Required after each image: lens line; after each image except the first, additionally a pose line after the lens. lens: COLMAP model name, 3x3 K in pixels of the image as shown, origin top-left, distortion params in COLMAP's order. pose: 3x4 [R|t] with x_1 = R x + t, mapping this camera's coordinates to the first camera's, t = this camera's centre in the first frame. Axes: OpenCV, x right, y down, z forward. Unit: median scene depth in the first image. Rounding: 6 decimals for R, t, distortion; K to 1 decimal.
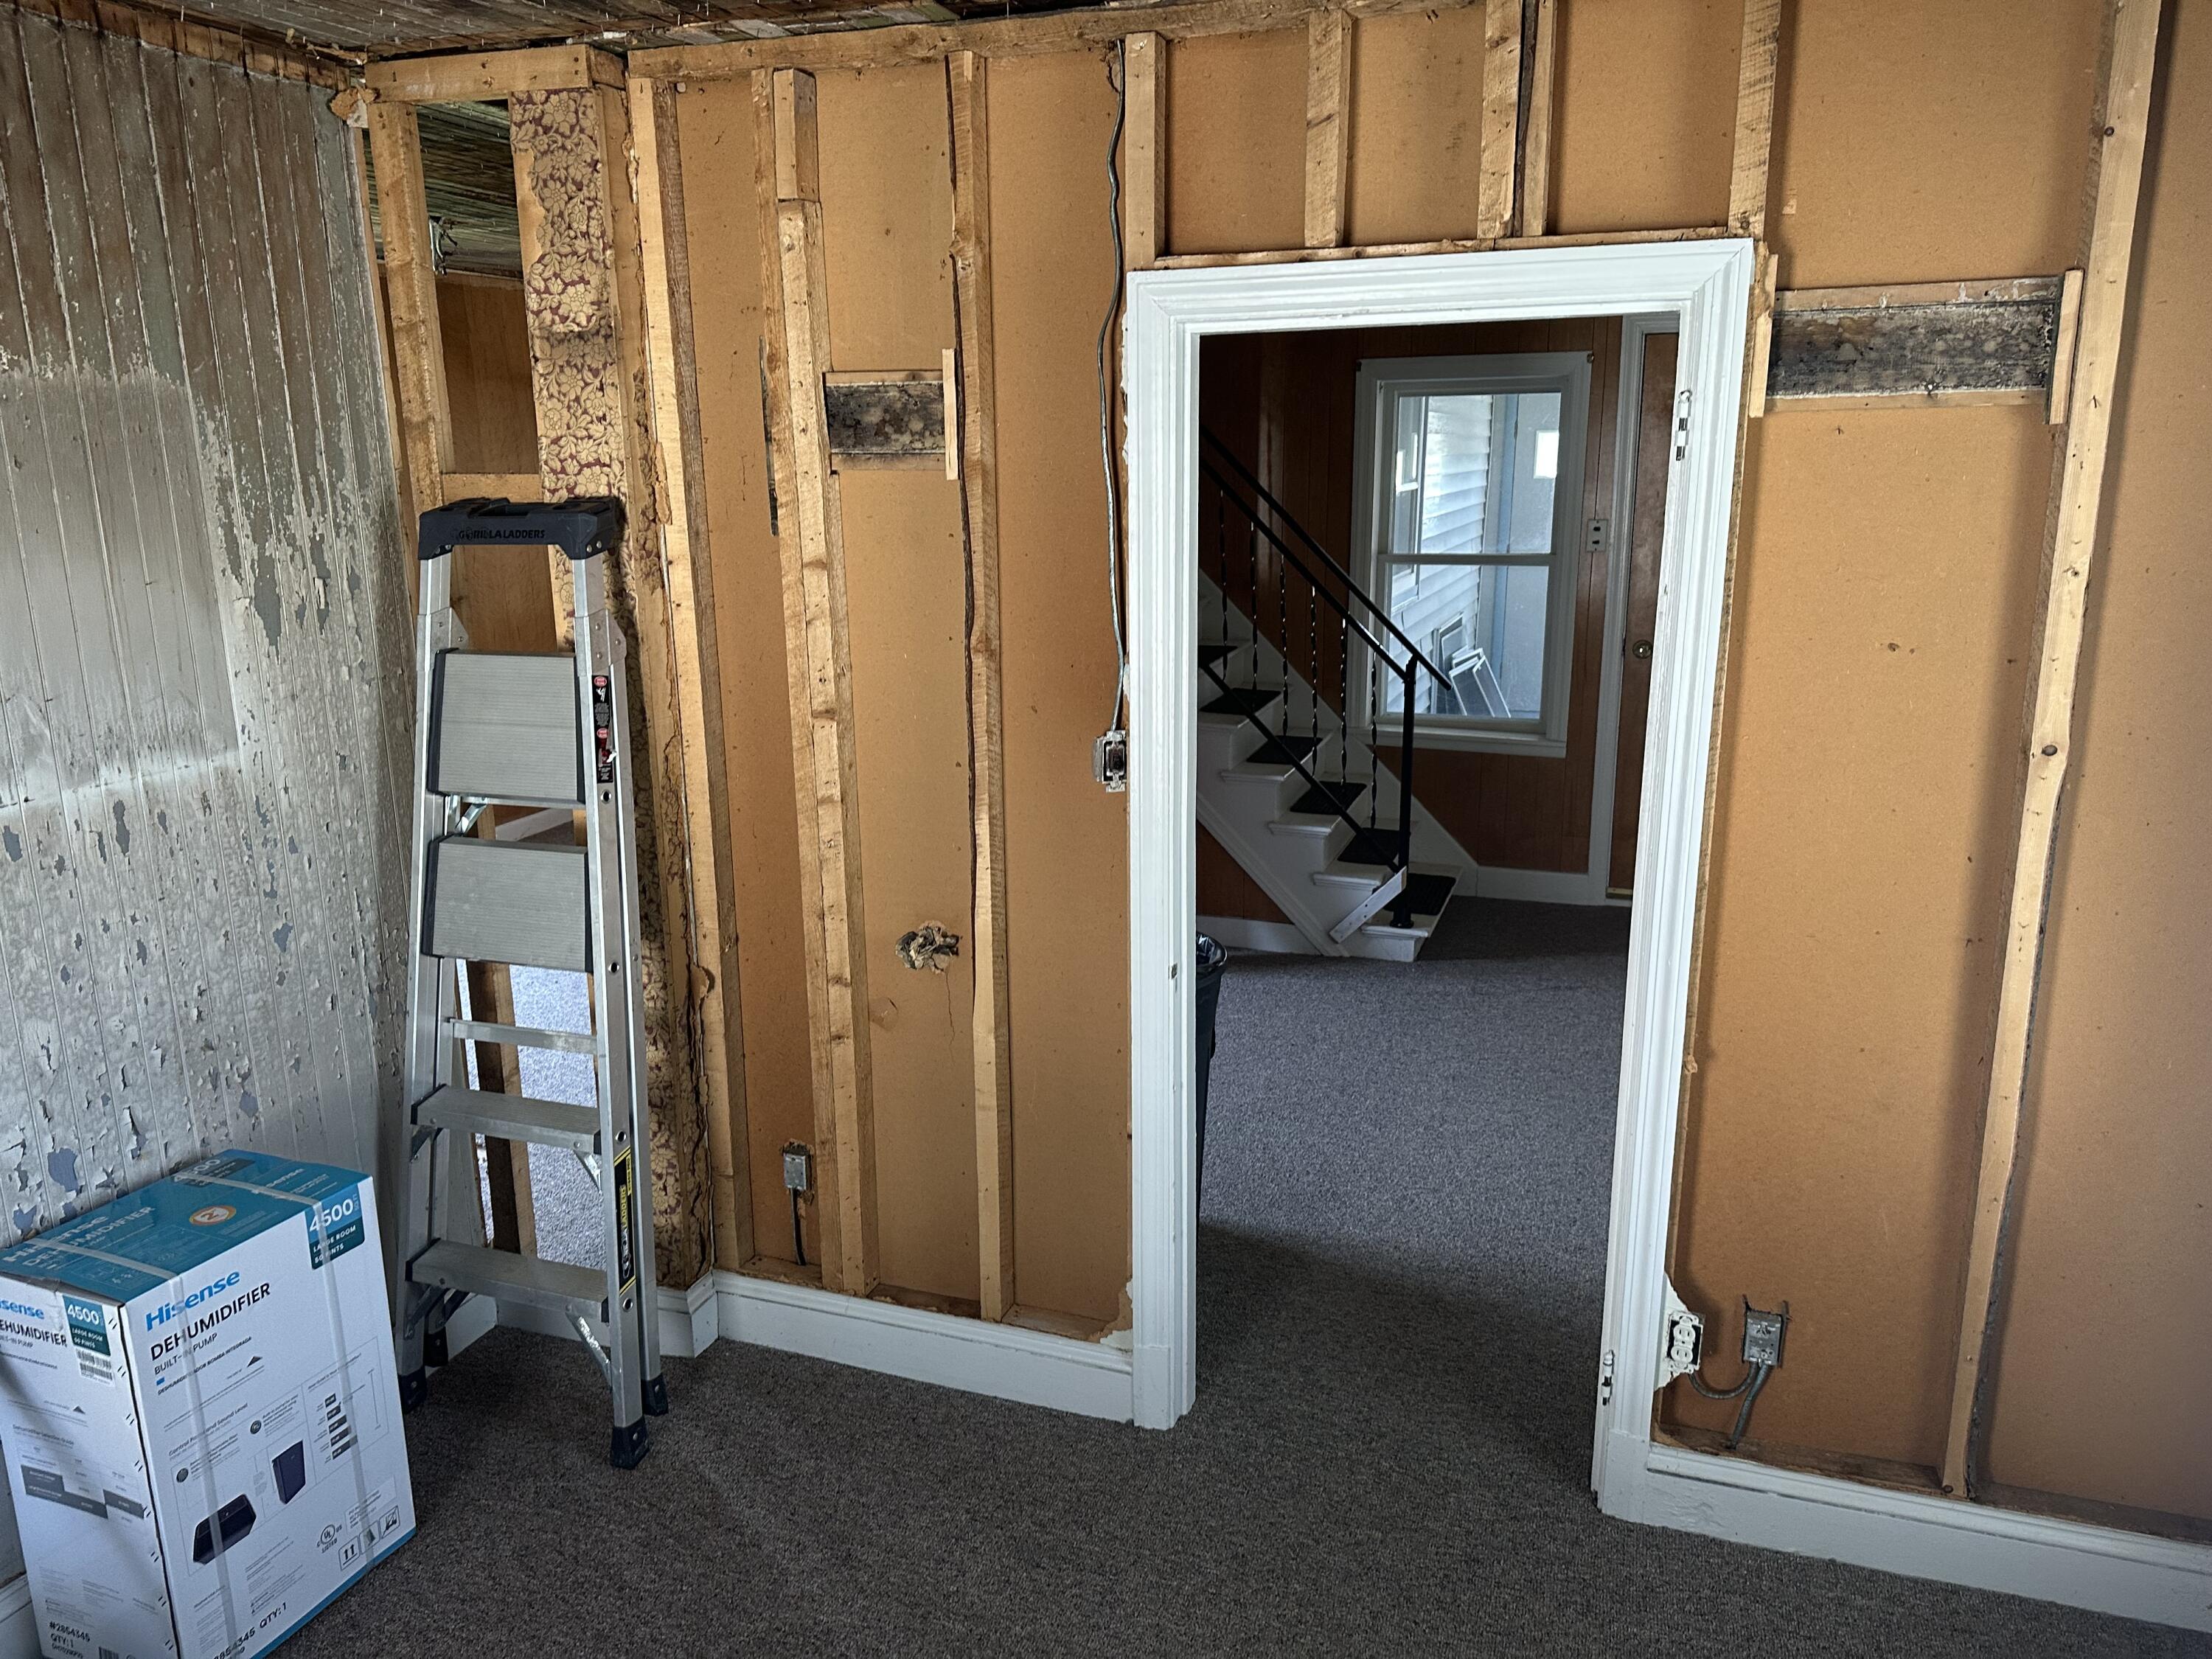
lens RADIAL K [[1564.3, 0, 1114.9], [0, 1564.3, 845.8], [0, 0, 1]] dist [0.103088, -0.090990]
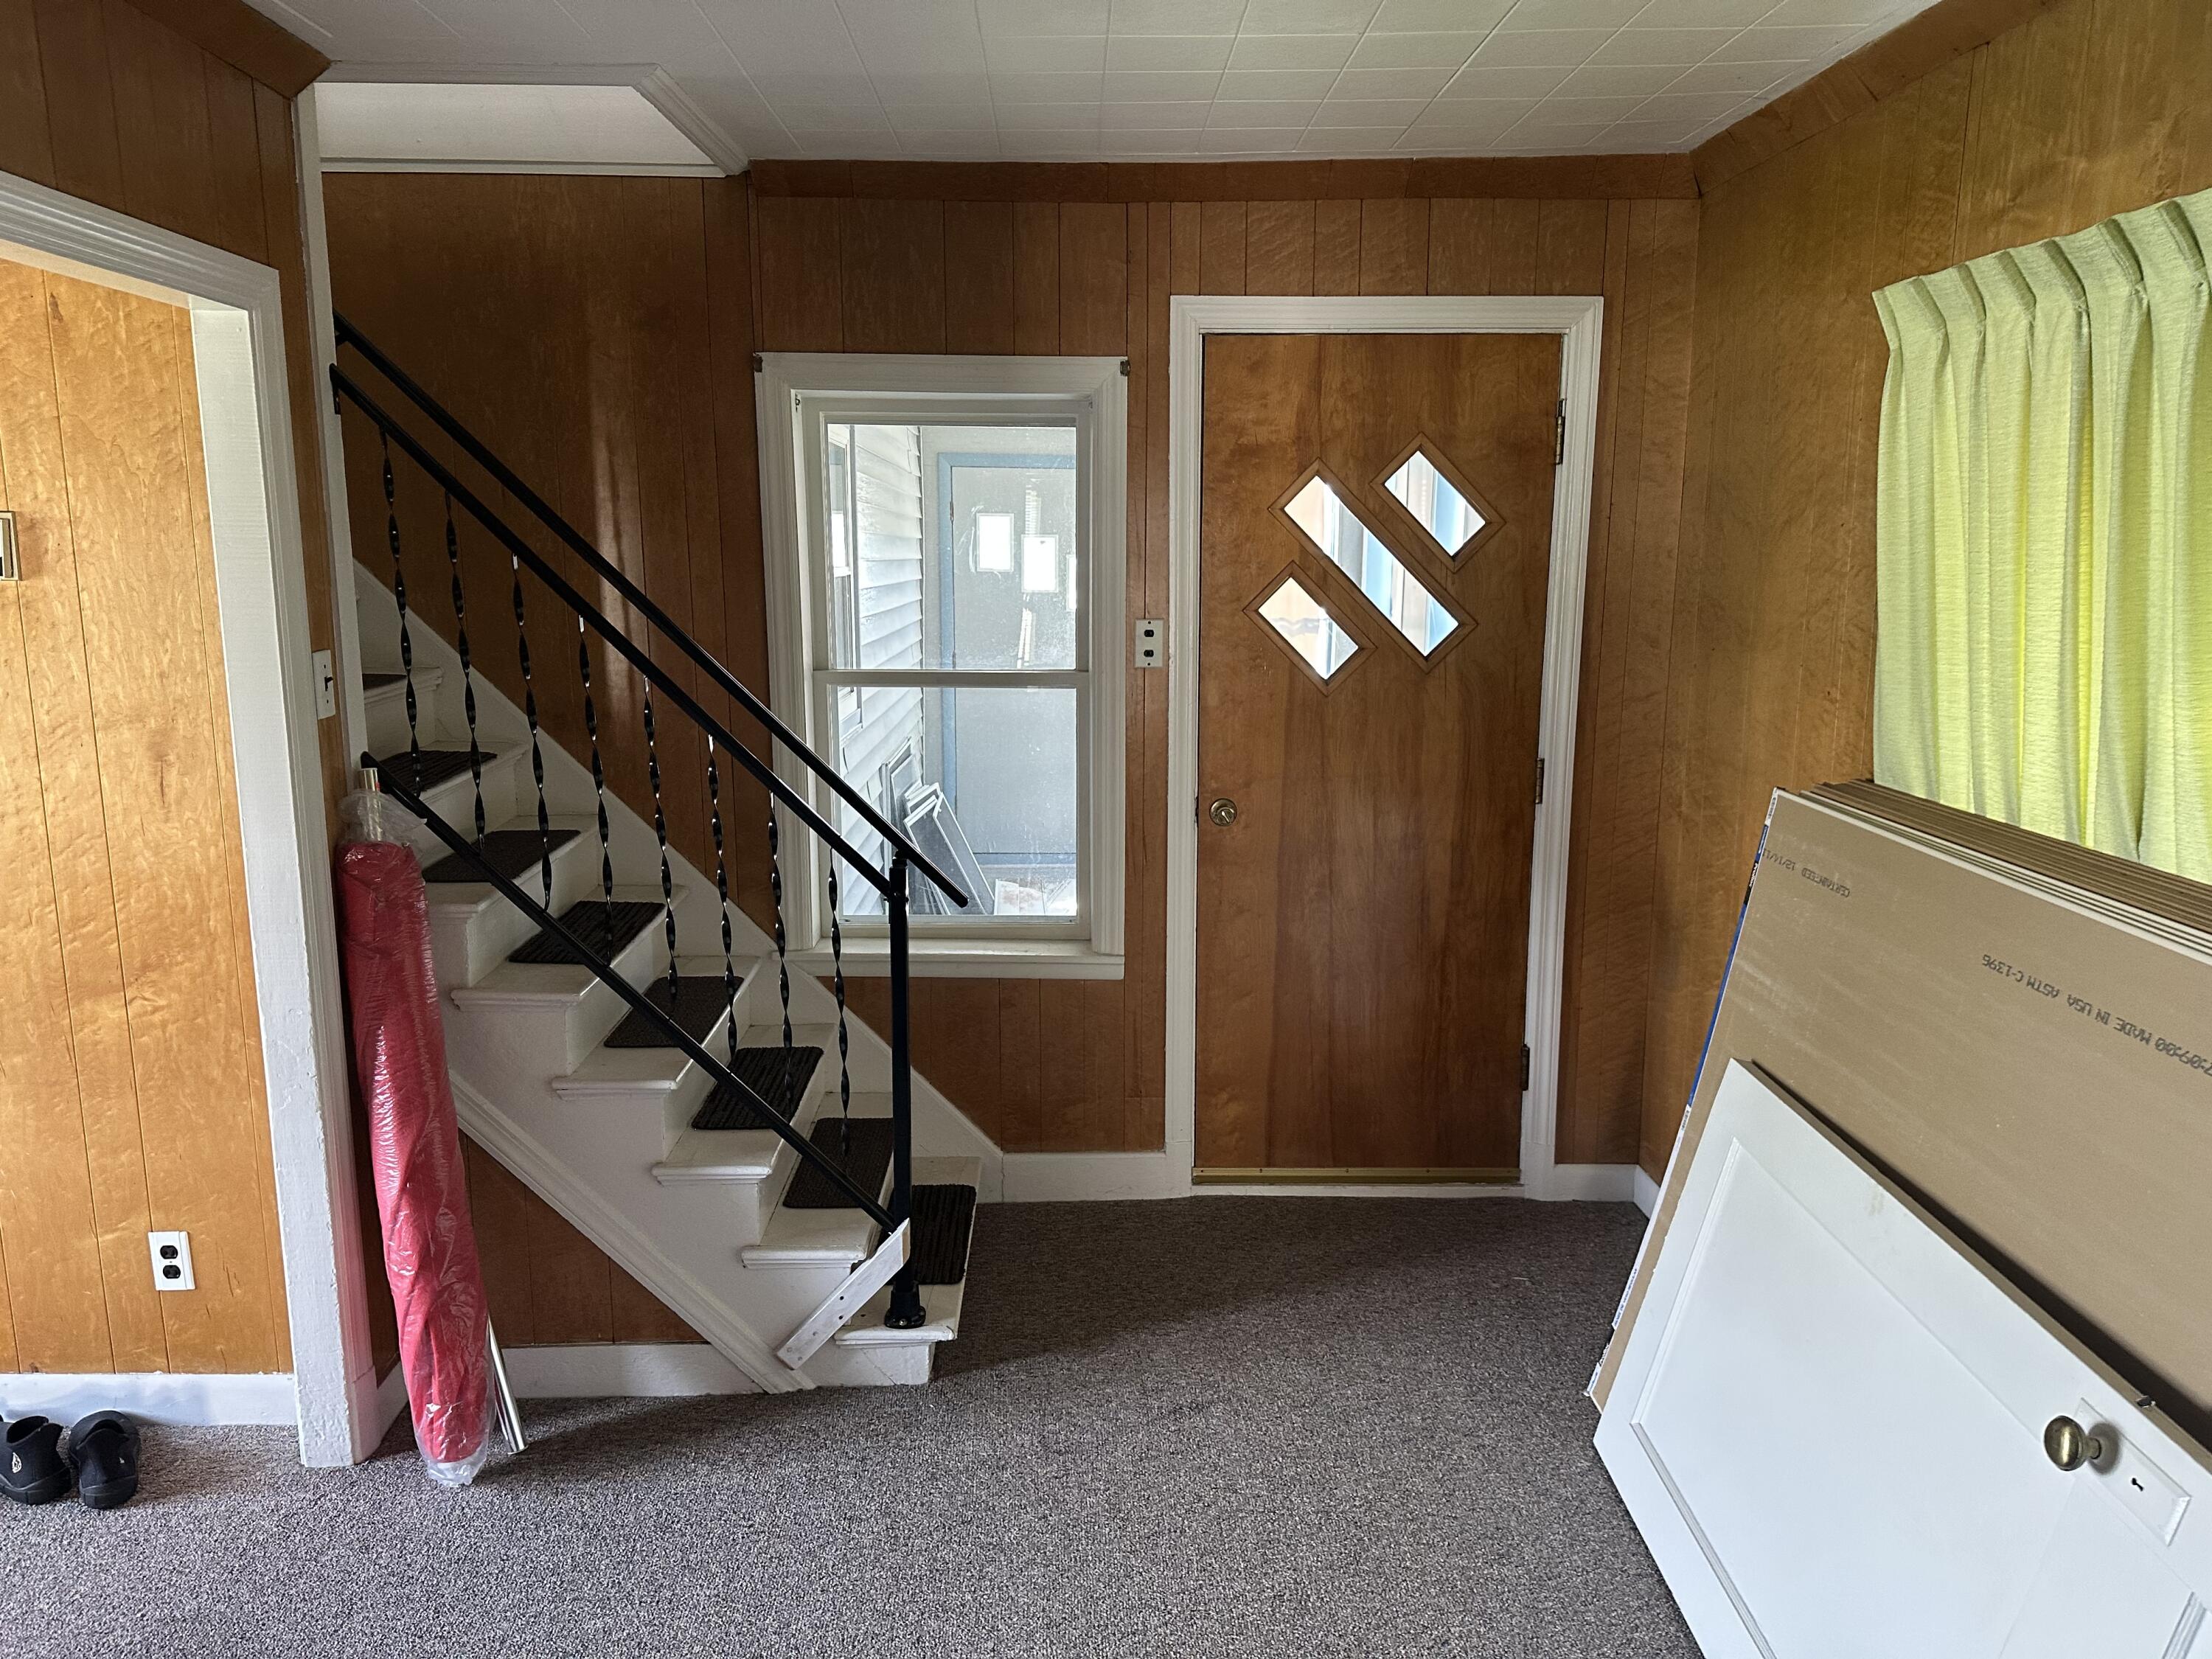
lens RADIAL K [[1564.3, 0, 1114.9], [0, 1564.3, 845.8], [0, 0, 1]] dist [0.103088, -0.090990]
pose [[0.930843, -0.053957, 0.361415, 0.053692], [0.076663, 0.995863, -0.048775, -0.082323], [-0.357288, 0.073109, 0.931129, 0.409870]]
